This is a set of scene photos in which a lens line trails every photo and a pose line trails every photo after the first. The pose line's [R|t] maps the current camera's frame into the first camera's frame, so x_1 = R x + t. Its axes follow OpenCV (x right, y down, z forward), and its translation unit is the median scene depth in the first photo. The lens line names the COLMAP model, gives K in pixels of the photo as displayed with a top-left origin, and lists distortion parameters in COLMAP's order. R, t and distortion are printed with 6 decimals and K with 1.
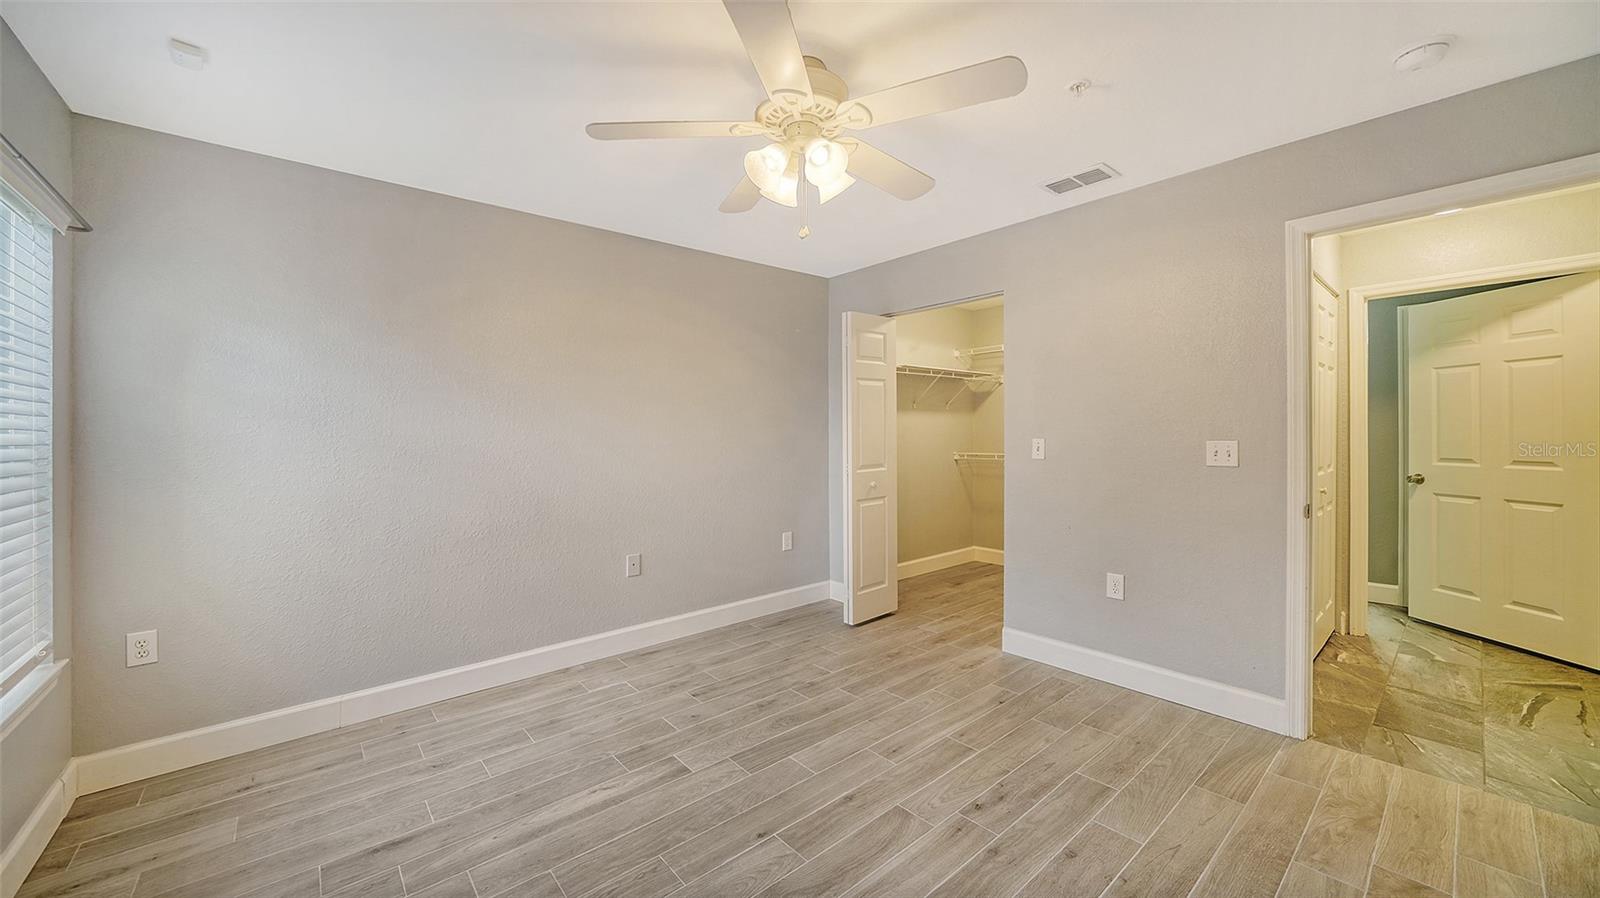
lens RADIAL K [[587.2, 0, 787.9], [0, 587.2, 438.3], [0, 0, 1]] dist [-0.000863, -0.000072]
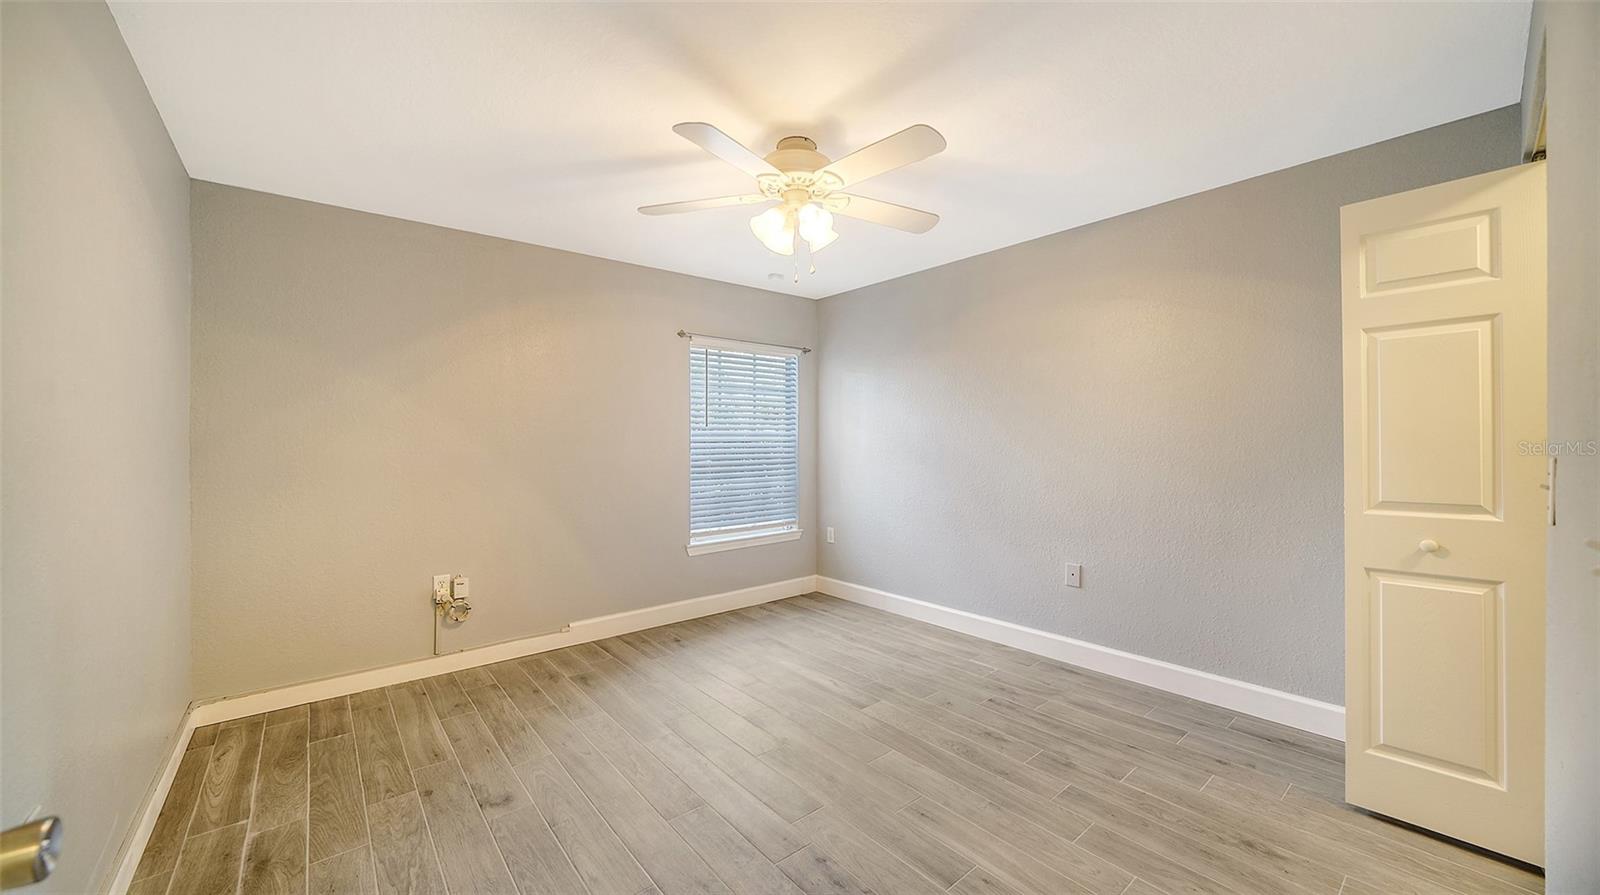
lens RADIAL K [[587.2, 0, 787.9], [0, 587.2, 436.8], [0, 0, 1]] dist [-0.000863, -0.000072]
pose [[-0.010493, 0.002627, -0.999941, 0.830190], [-0.001983, 0.999995, 0.002648, -0.012107], [0.999943, 0.002011, -0.010488, 0.654909]]
